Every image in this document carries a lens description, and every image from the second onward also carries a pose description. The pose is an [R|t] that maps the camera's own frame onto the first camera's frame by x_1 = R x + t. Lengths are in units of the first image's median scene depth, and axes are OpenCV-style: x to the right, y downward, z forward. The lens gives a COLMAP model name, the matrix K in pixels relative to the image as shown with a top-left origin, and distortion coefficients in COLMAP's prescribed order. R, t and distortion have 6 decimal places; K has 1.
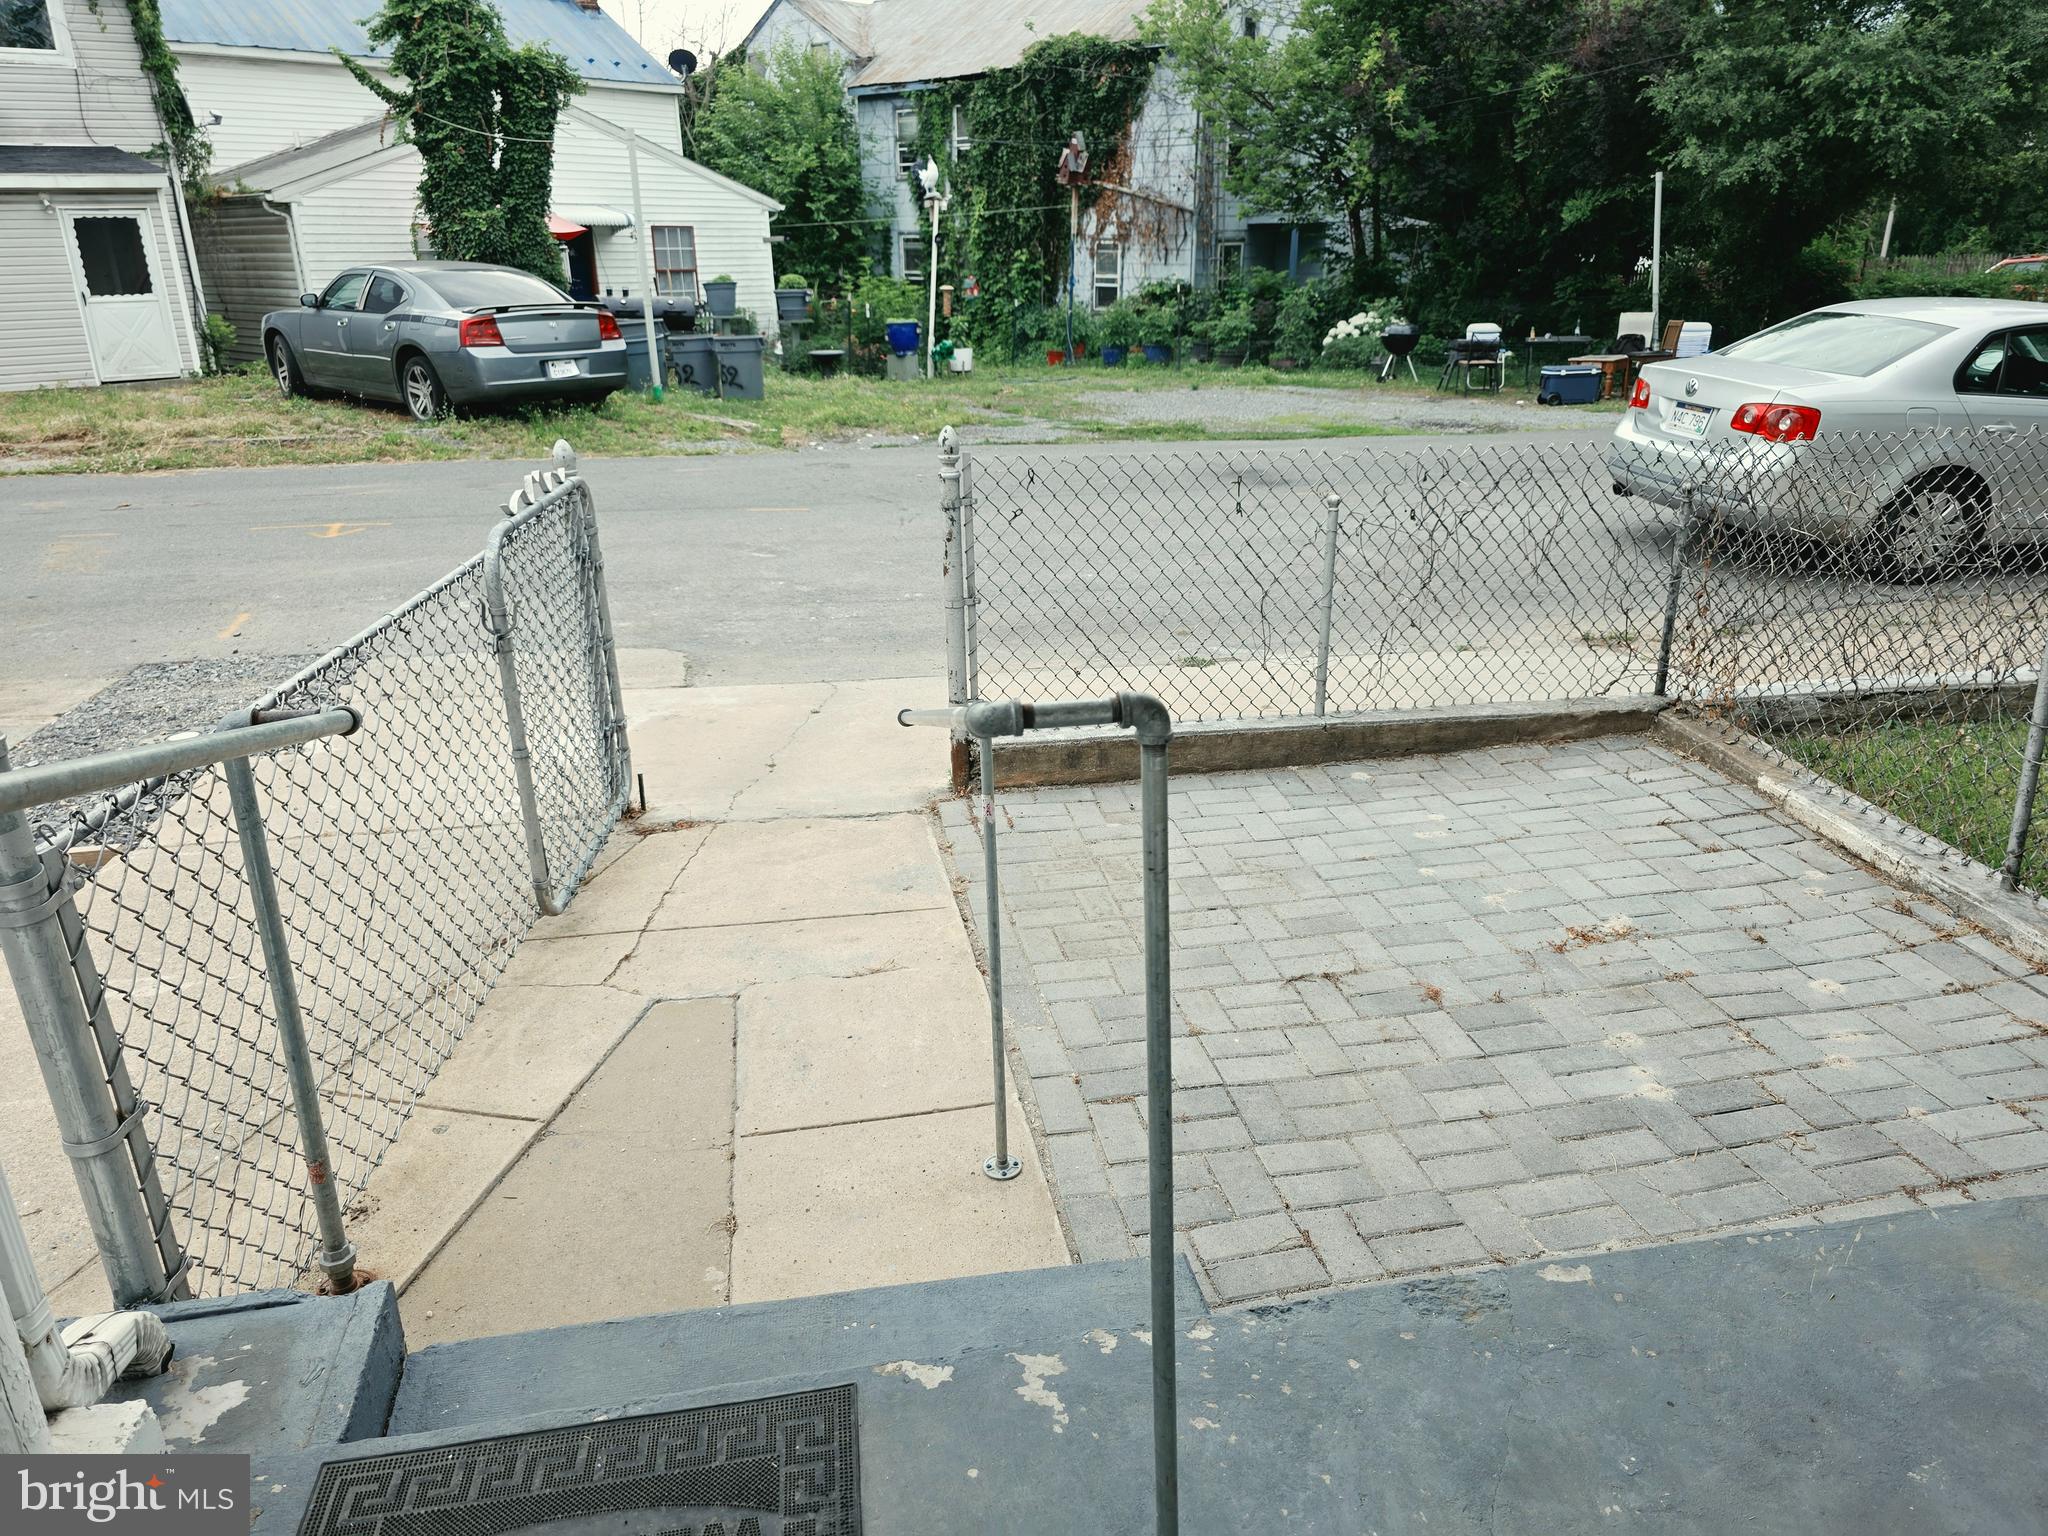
lens RADIAL K [[1379.7, 0, 1033.7], [0, 1379.7, 758.4], [0, 0, 1]] dist [0.059094, -0.053613]
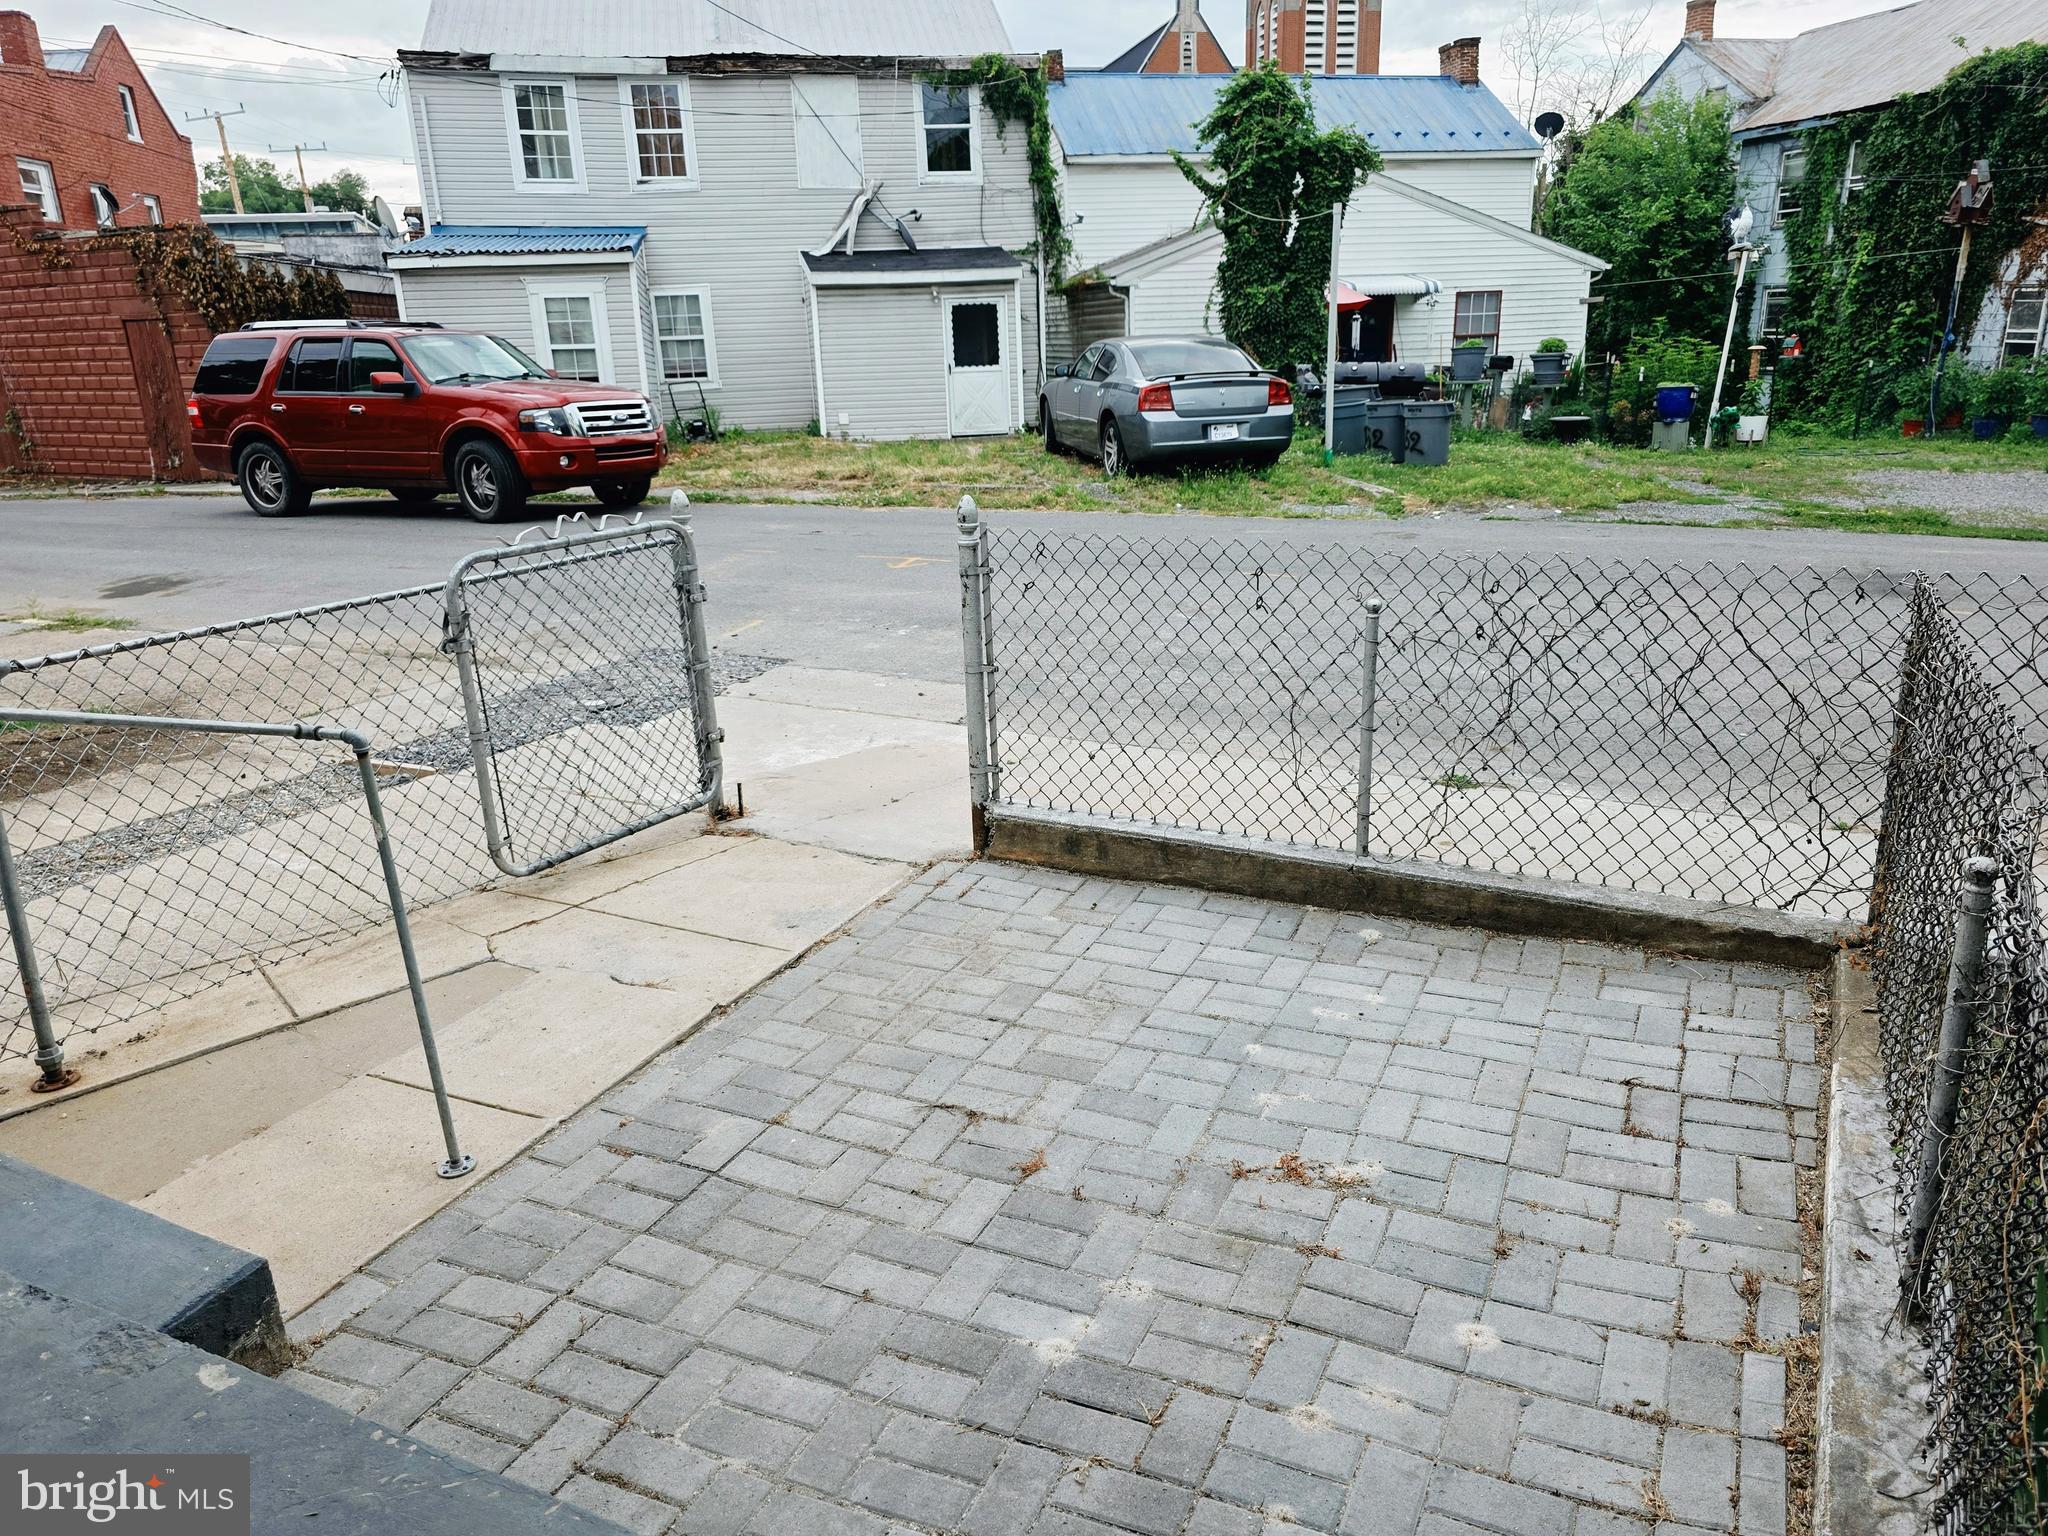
lens RADIAL K [[1379.7, 0, 1033.7], [0, 1379.7, 758.4], [0, 0, 1]] dist [0.059094, -0.053613]
pose [[0.810061, 0.158407, -0.564542, 0.337395], [-0.181945, 0.983197, 0.014806, -0.042735], [0.557402, 0.090721, 0.825271, 0.122265]]
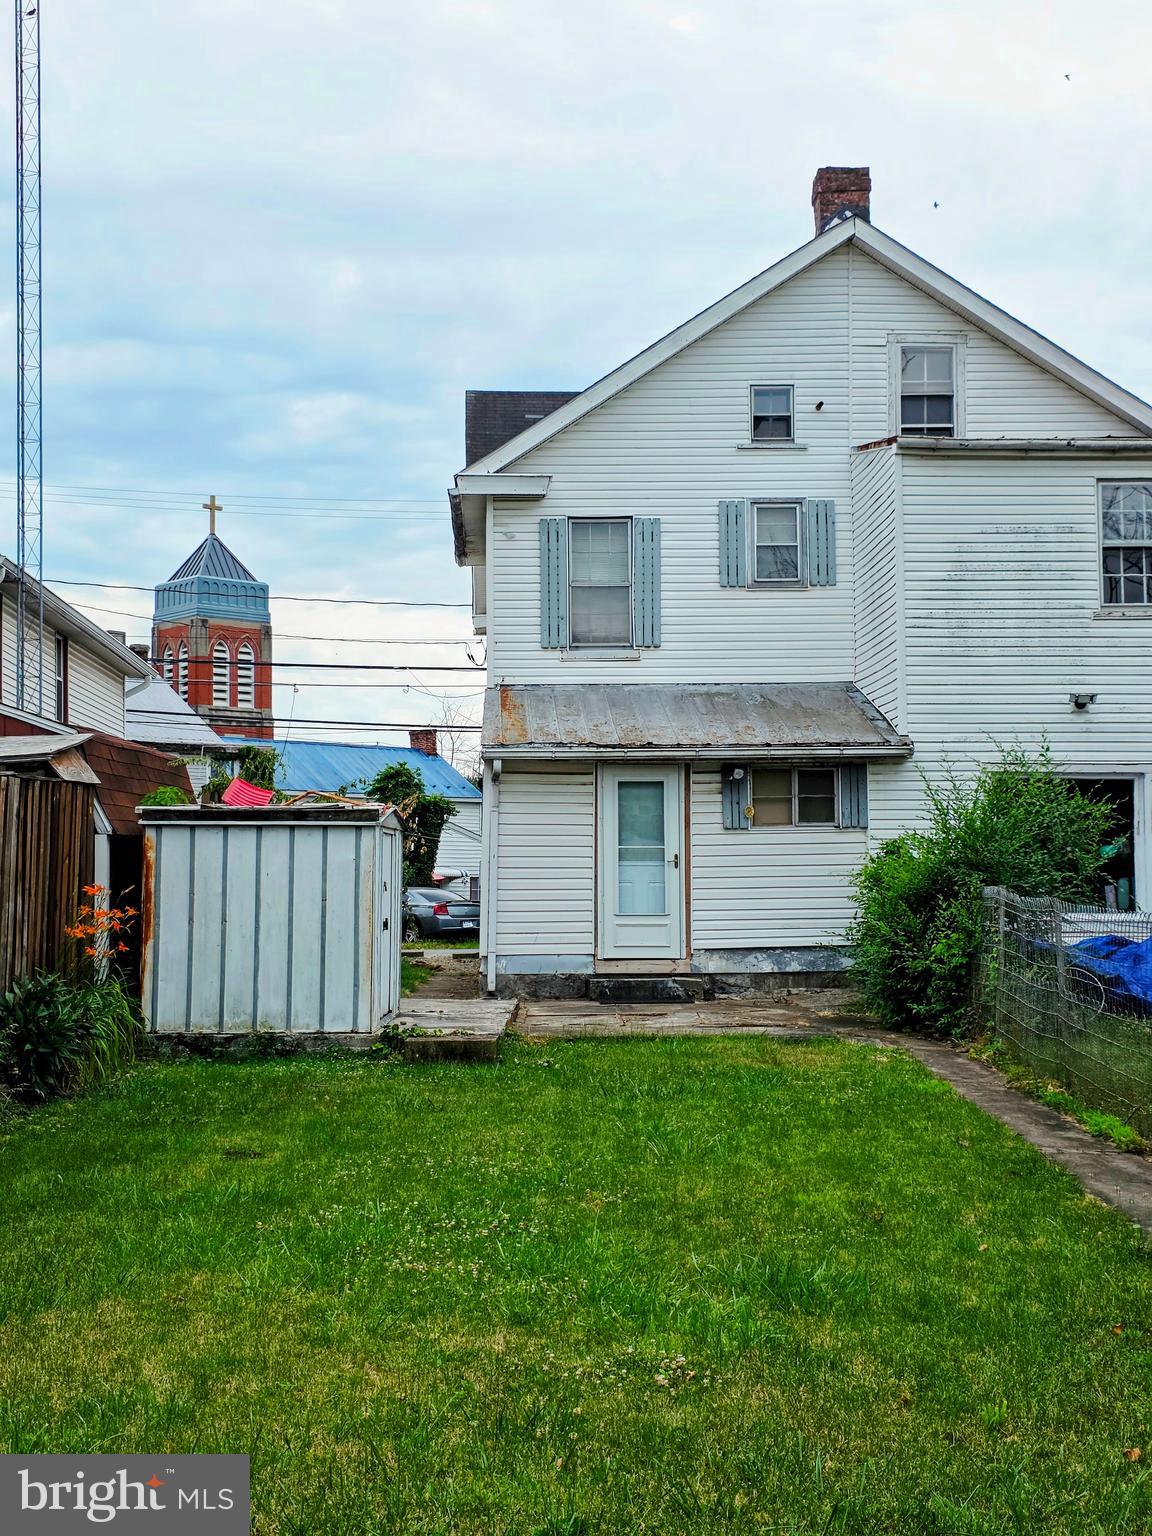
lens RADIAL K [[2041.6, 0, 576.0], [0, 2041.6, 768.0], [0, 0, 1]] dist [0.001616, 0.000089]
pose [[0.991104, -0.011789, -0.132563, 0.669688], [-0.044409, 0.909681, -0.412928, 1.862990], [0.125458, 0.415141, 0.901065, -4.611397]]
